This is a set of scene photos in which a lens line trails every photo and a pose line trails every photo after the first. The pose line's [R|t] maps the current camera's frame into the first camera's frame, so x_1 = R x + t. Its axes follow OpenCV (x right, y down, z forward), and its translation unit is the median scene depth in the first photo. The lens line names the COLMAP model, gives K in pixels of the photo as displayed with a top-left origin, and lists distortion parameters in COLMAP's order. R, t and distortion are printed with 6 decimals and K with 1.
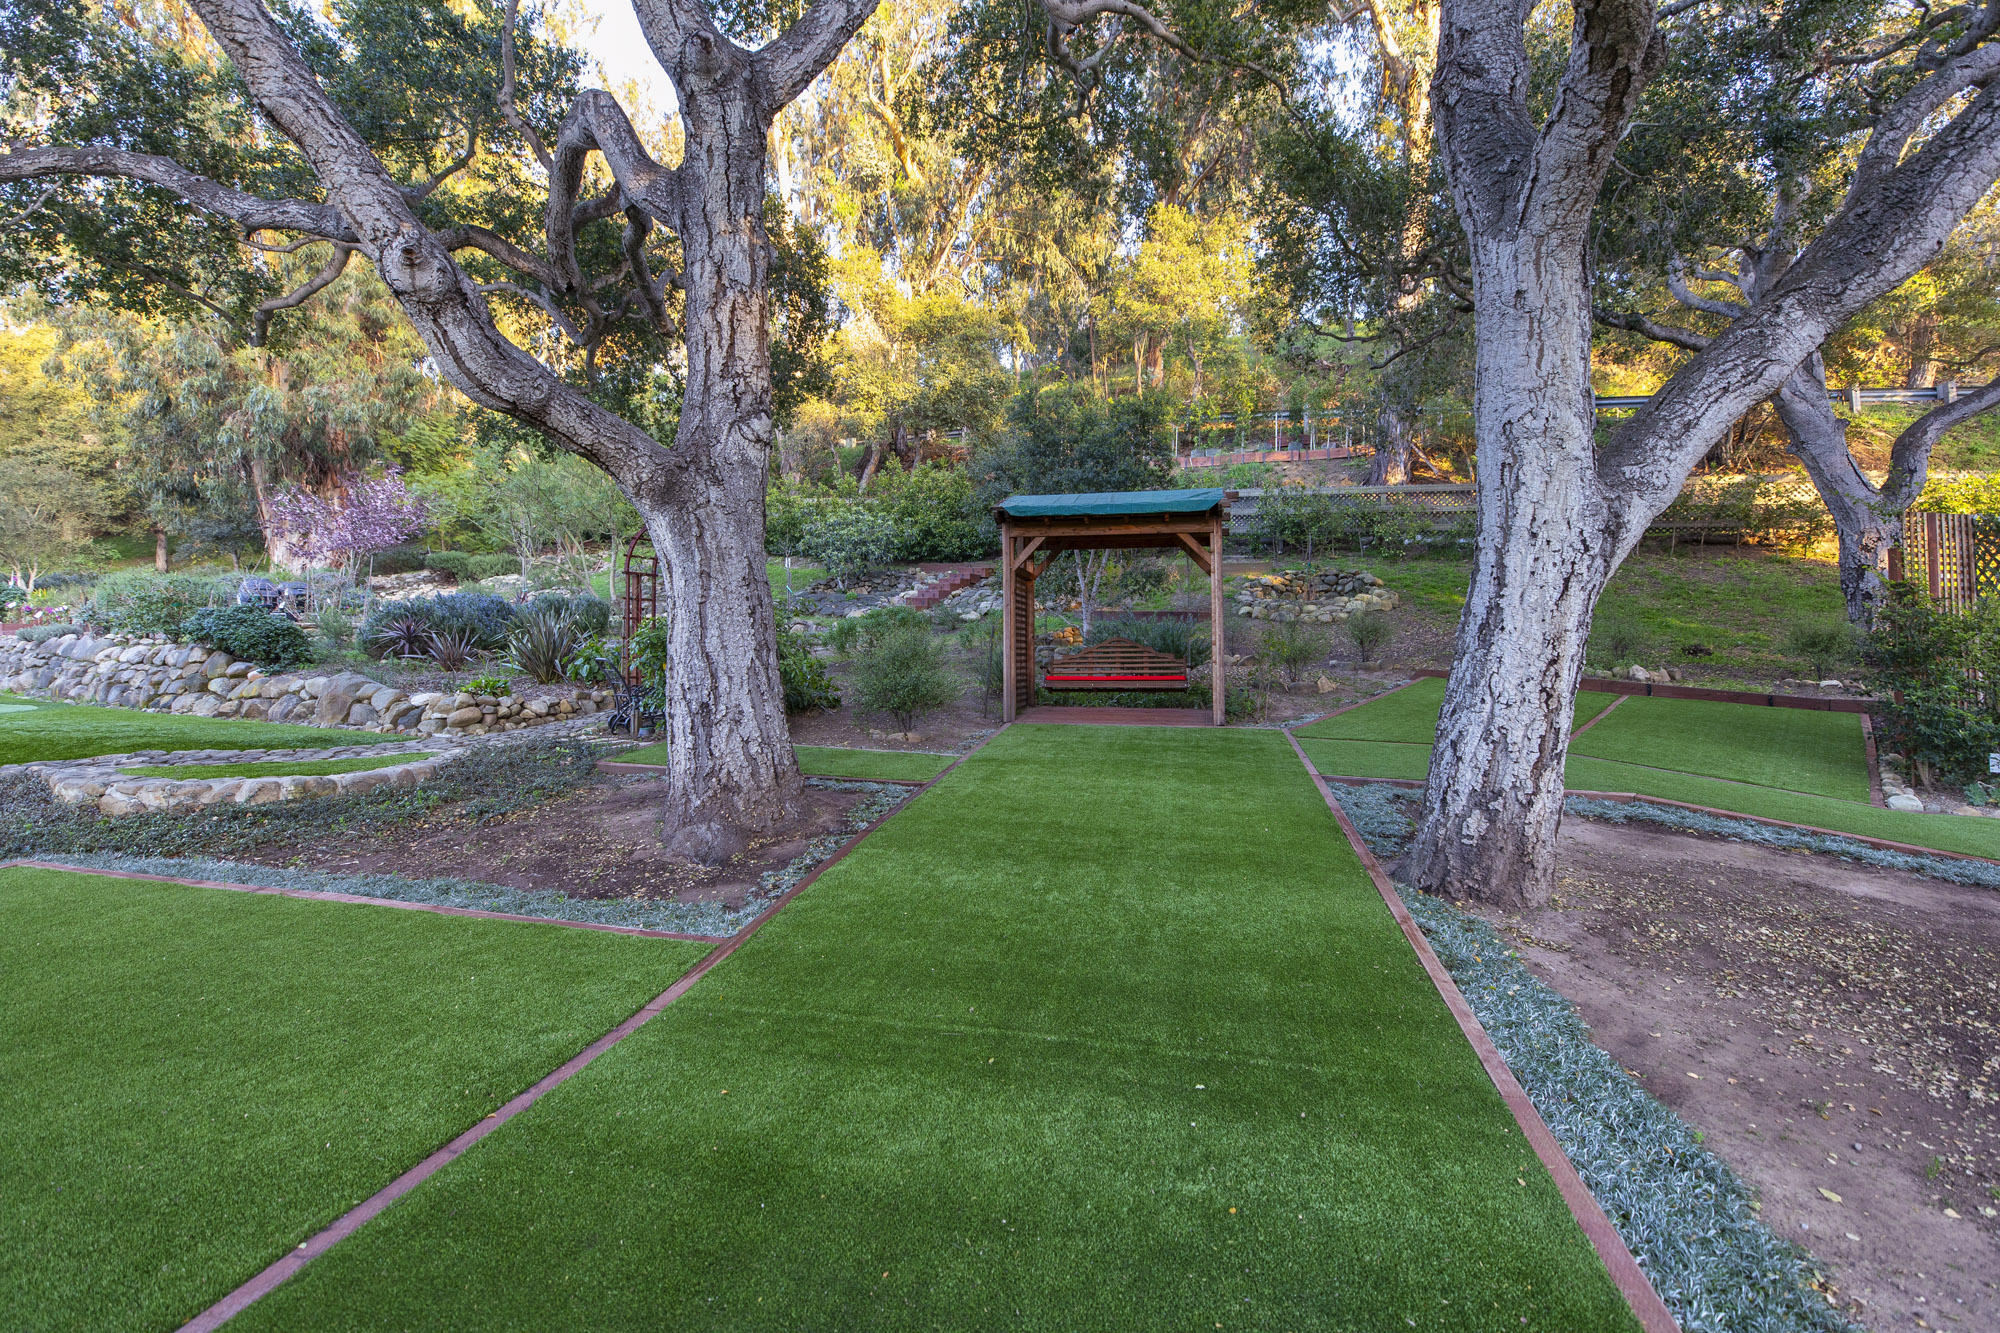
lens RADIAL K [[916.9, 0, 1000.8], [0, 916.9, 665.0], [0, 0, 1]] dist [0.001495, 0.000328]
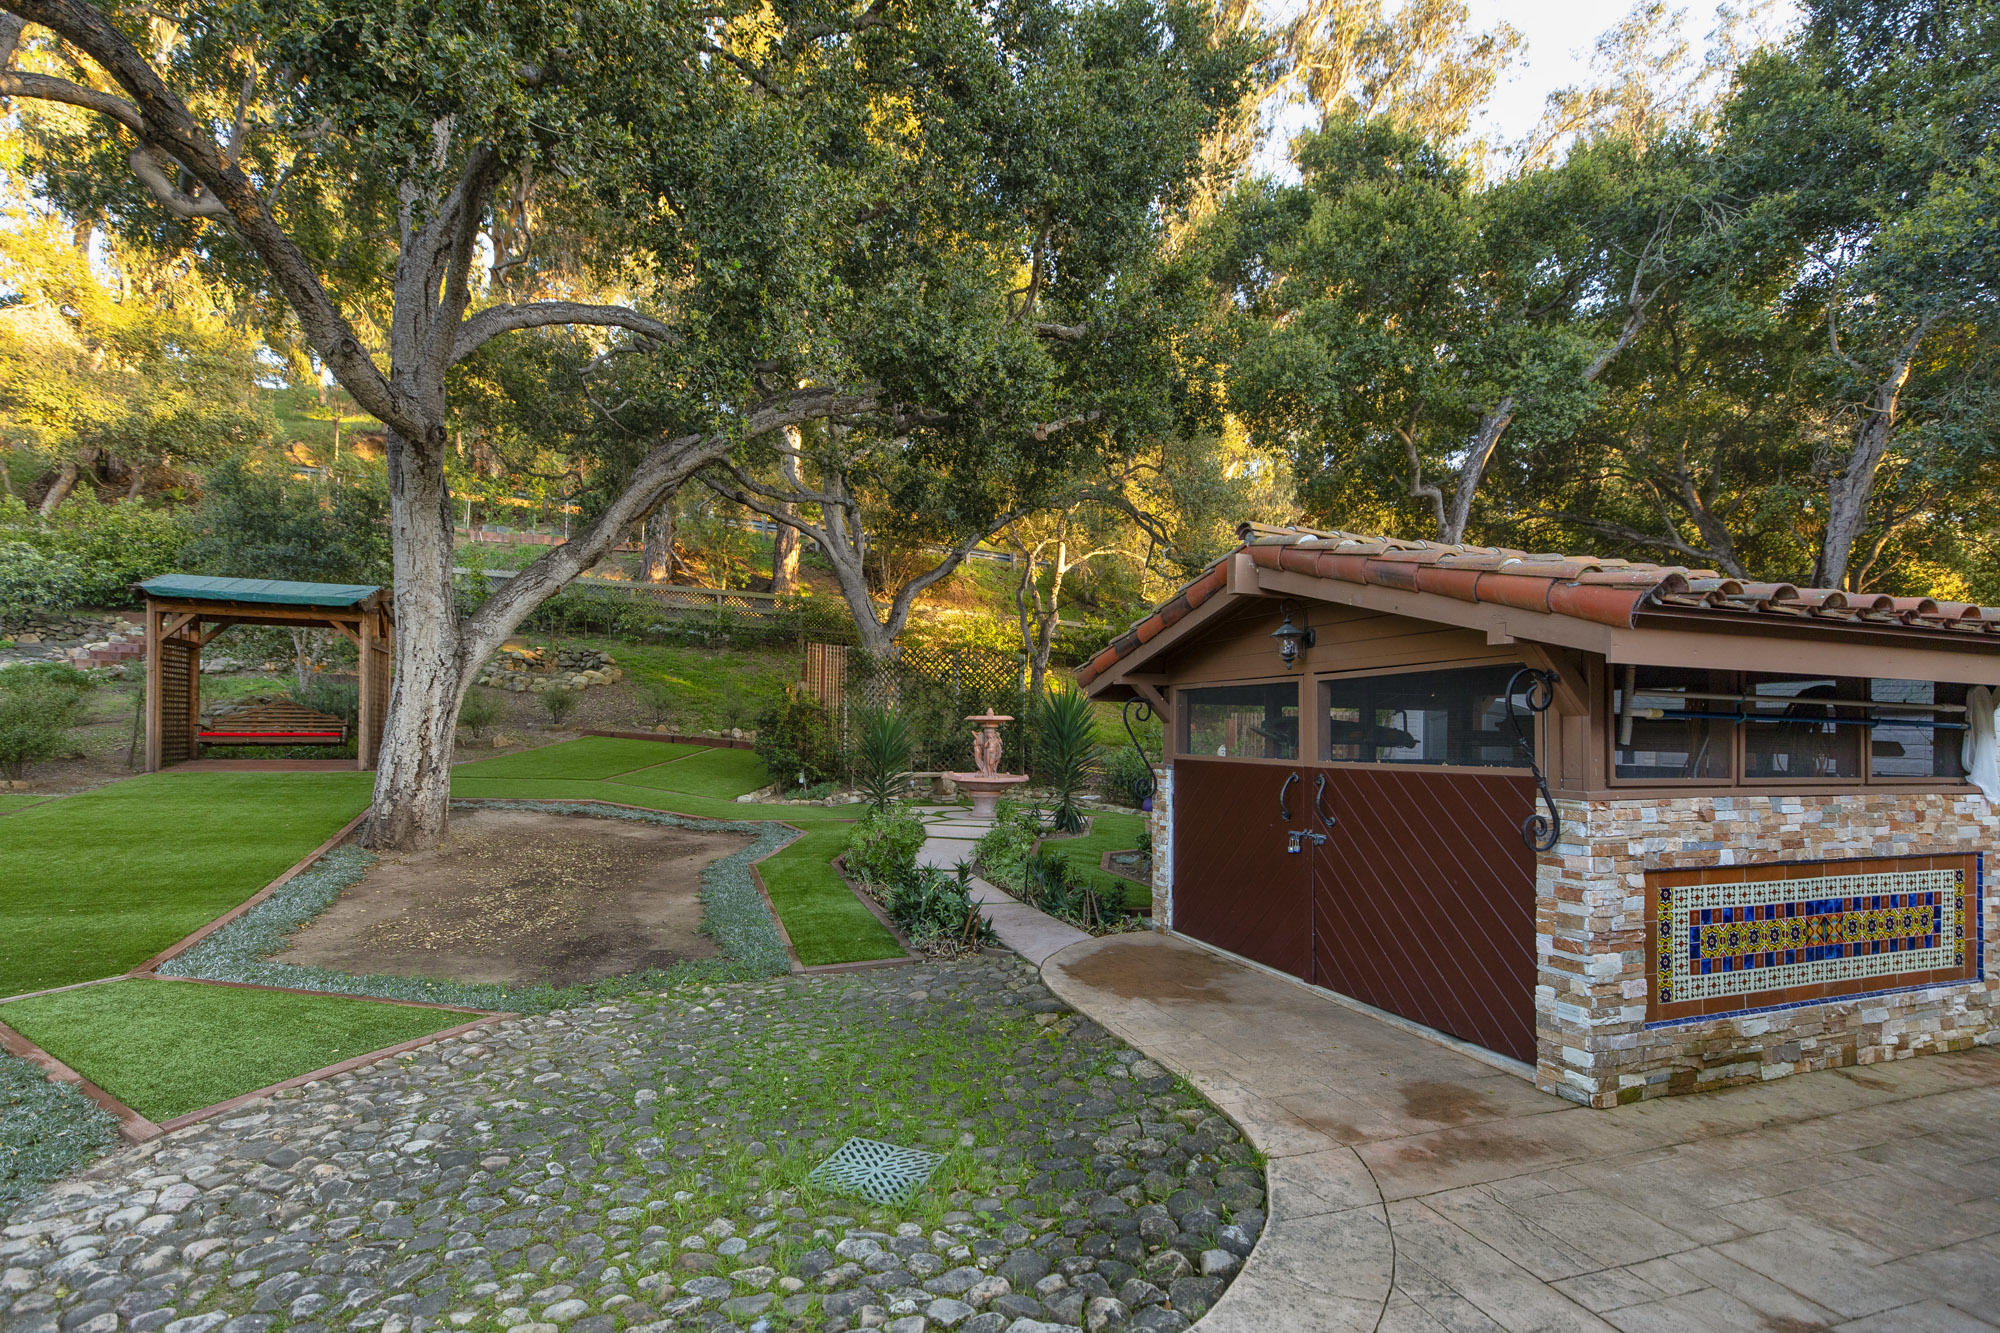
lens RADIAL K [[916.9, 0, 998.9], [0, 916.9, 746.8], [0, 0, 1]] dist [0.001495, 0.000328]
pose [[0.812575, -0.002500, 0.582851, 0.167928], [-0.007790, 0.999855, 0.015149, 0.004228], [-0.582804, -0.016850, 0.812438, -0.473370]]
